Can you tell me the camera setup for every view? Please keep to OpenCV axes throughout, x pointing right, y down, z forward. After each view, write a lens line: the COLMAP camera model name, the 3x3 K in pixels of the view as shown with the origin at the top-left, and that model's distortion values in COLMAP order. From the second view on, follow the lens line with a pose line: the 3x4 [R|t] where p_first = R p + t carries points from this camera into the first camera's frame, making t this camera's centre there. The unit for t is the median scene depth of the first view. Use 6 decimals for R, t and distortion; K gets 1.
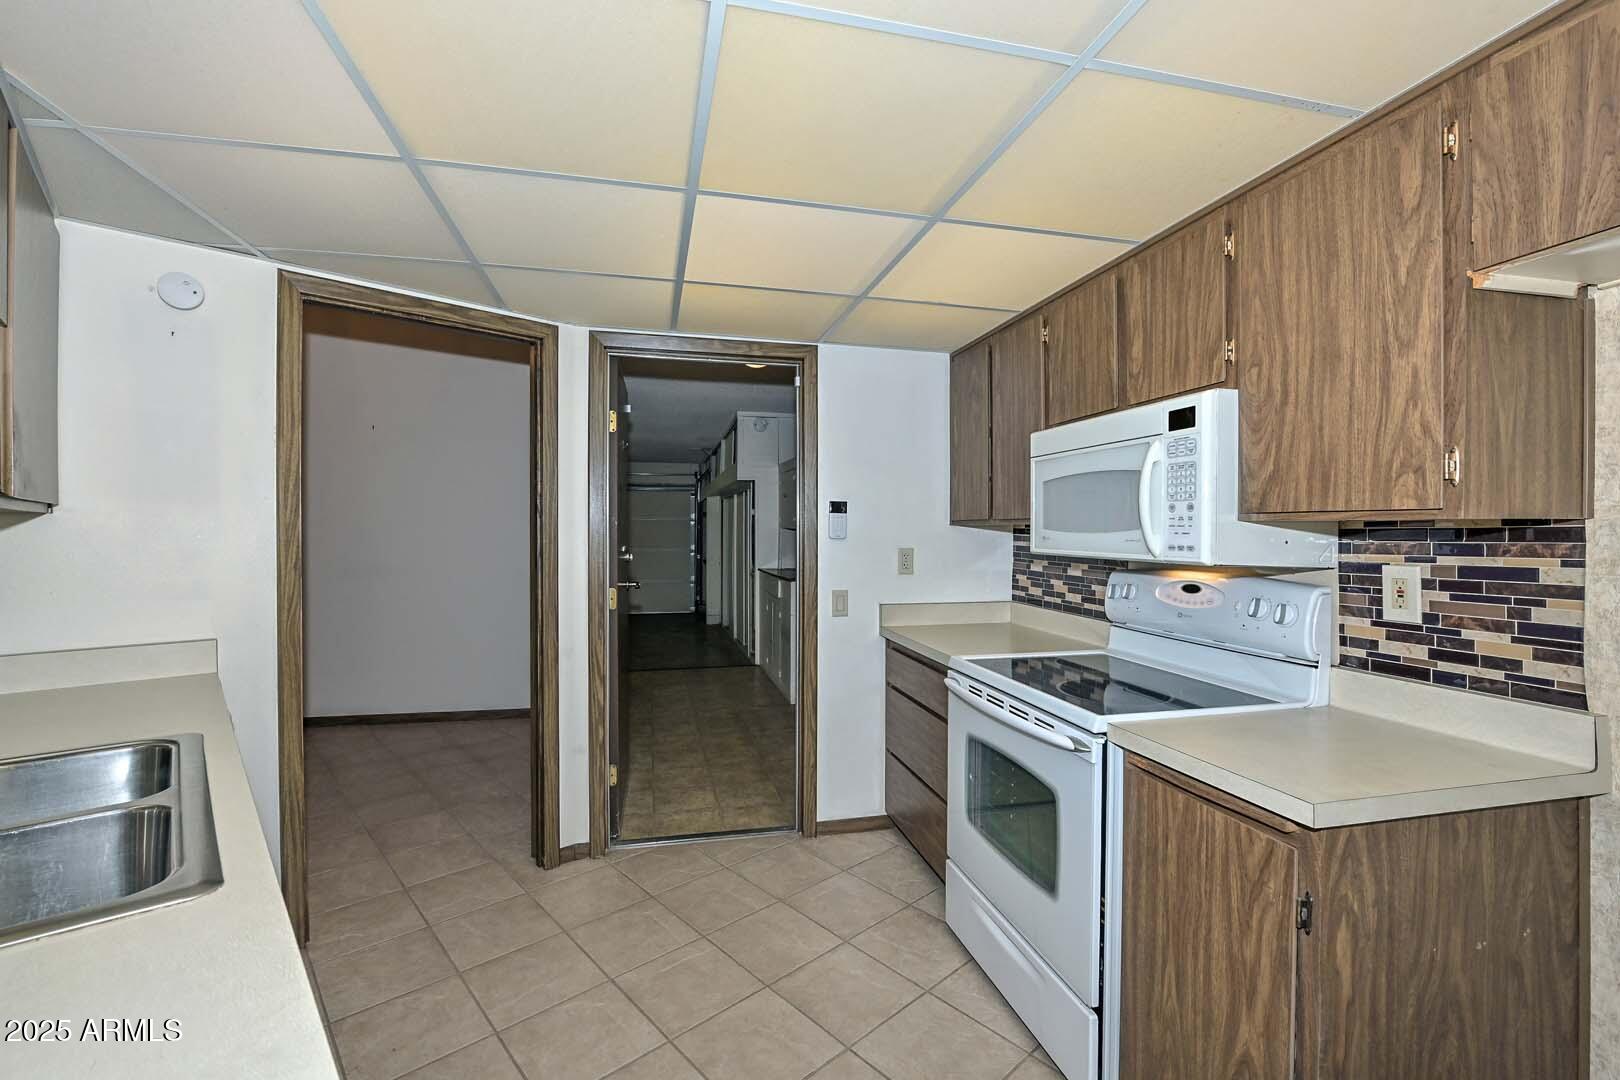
lens RADIAL K [[684.3, 0, 807.2], [0, 684.3, 535.8], [0, 0, 1]] dist [-0.017043, 0.000003]
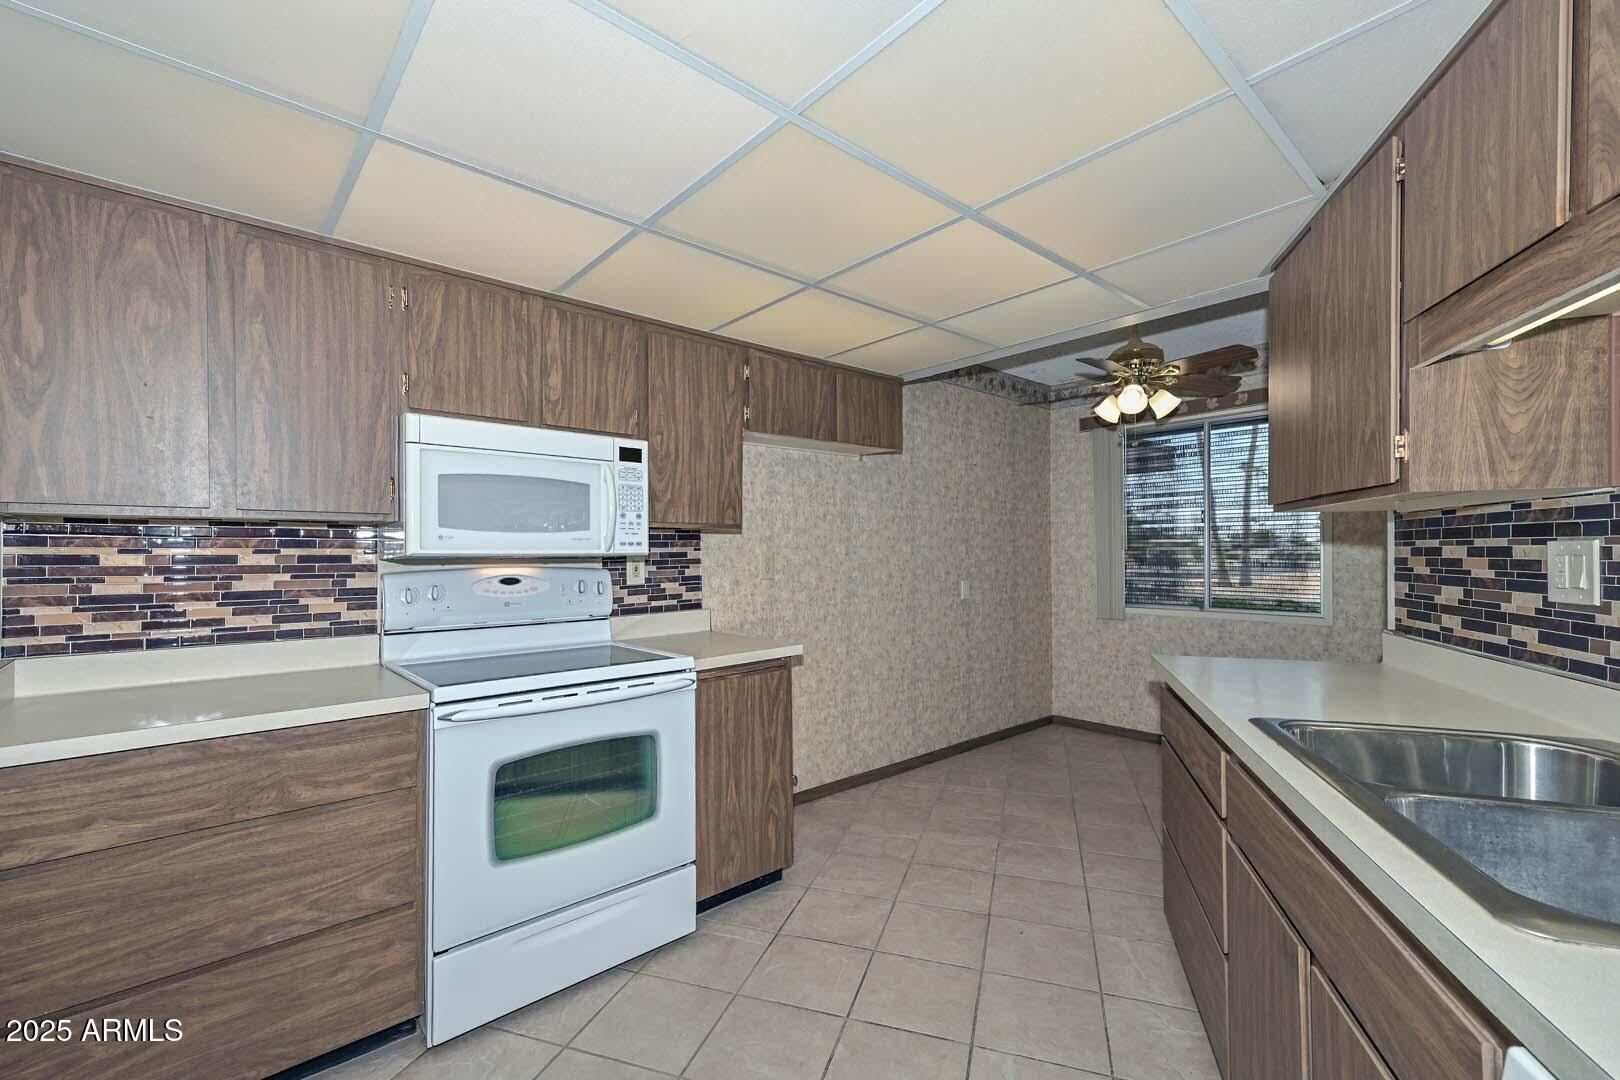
lens RADIAL K [[685.6, 0, 805.3], [0, 685.6, 549.6], [0, 0, 1]] dist [0.011404, 0.000455]
pose [[-0.475340, 0.001996, 0.879800, -1.020977], [0.010332, 0.999941, 0.003314, 0.032310], [-0.879742, 0.010665, -0.475332, 1.535323]]
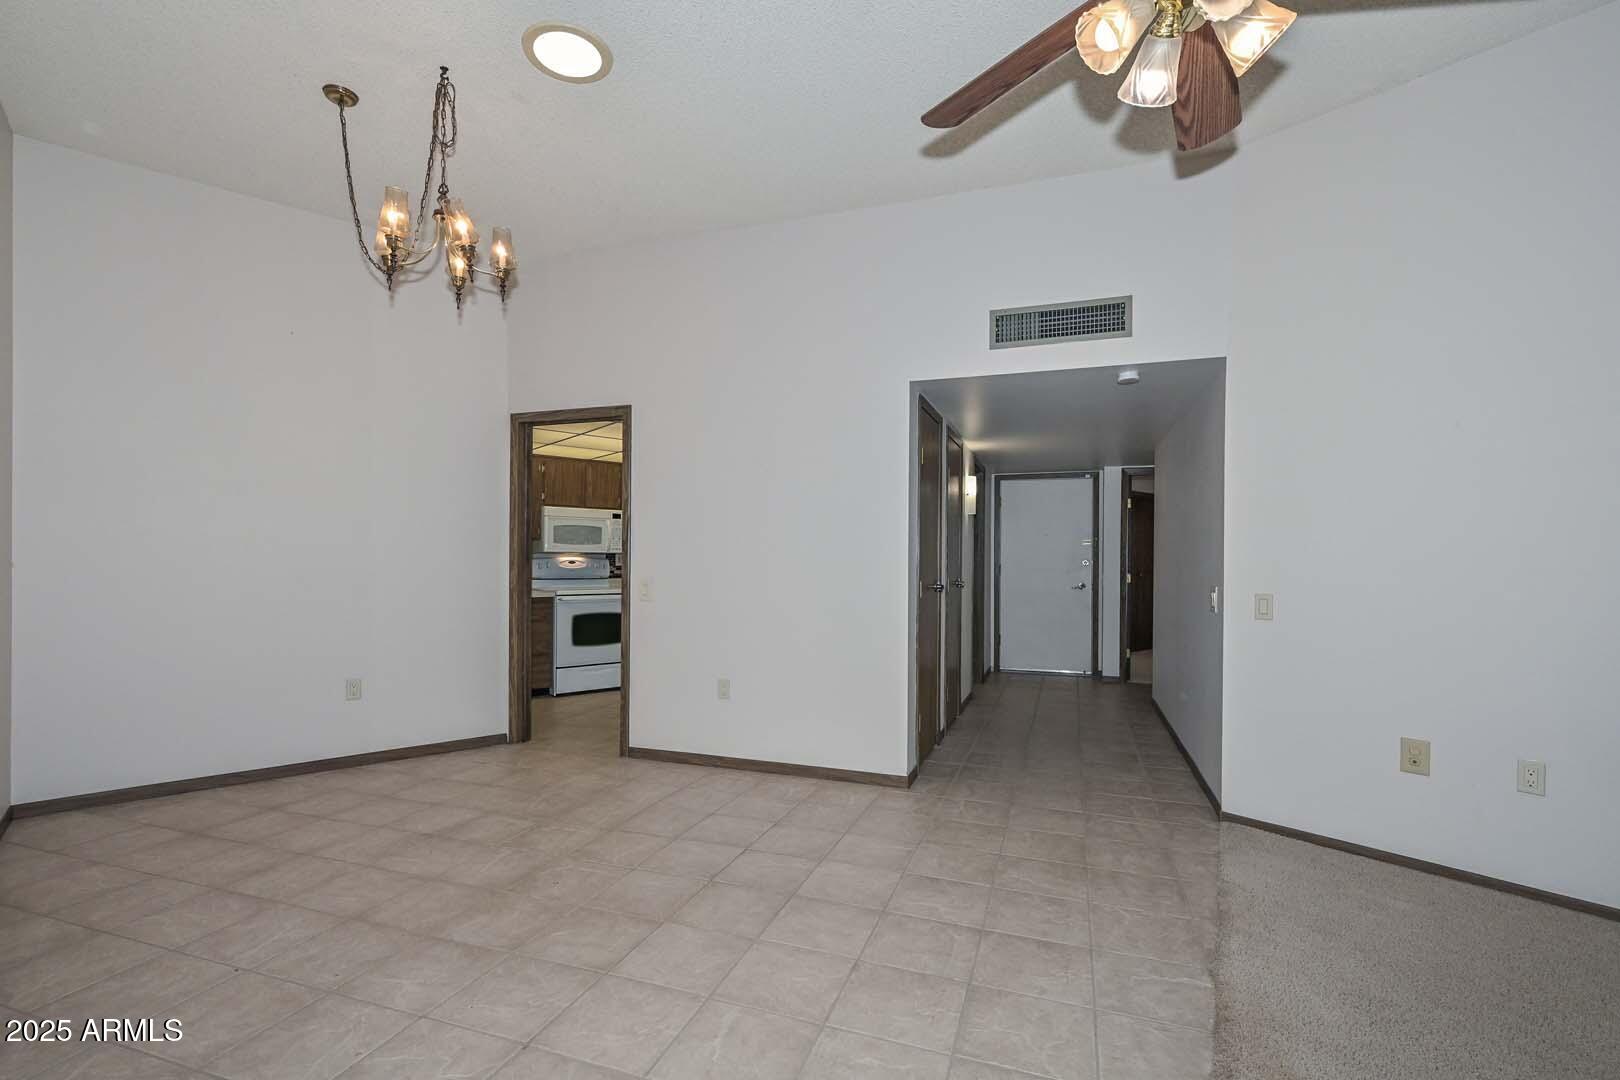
lens RADIAL K [[745.9, 0, 809.2], [0, 745.9, 547.7], [0, 0, 1]] dist [-0.004622, -0.000424]
pose [[-0.460350, 0.007806, 0.887703, -4.238030], [0.002900, 0.999969, -0.007289, 0.051193], [-0.887733, -0.000781, -0.460359, 2.236066]]
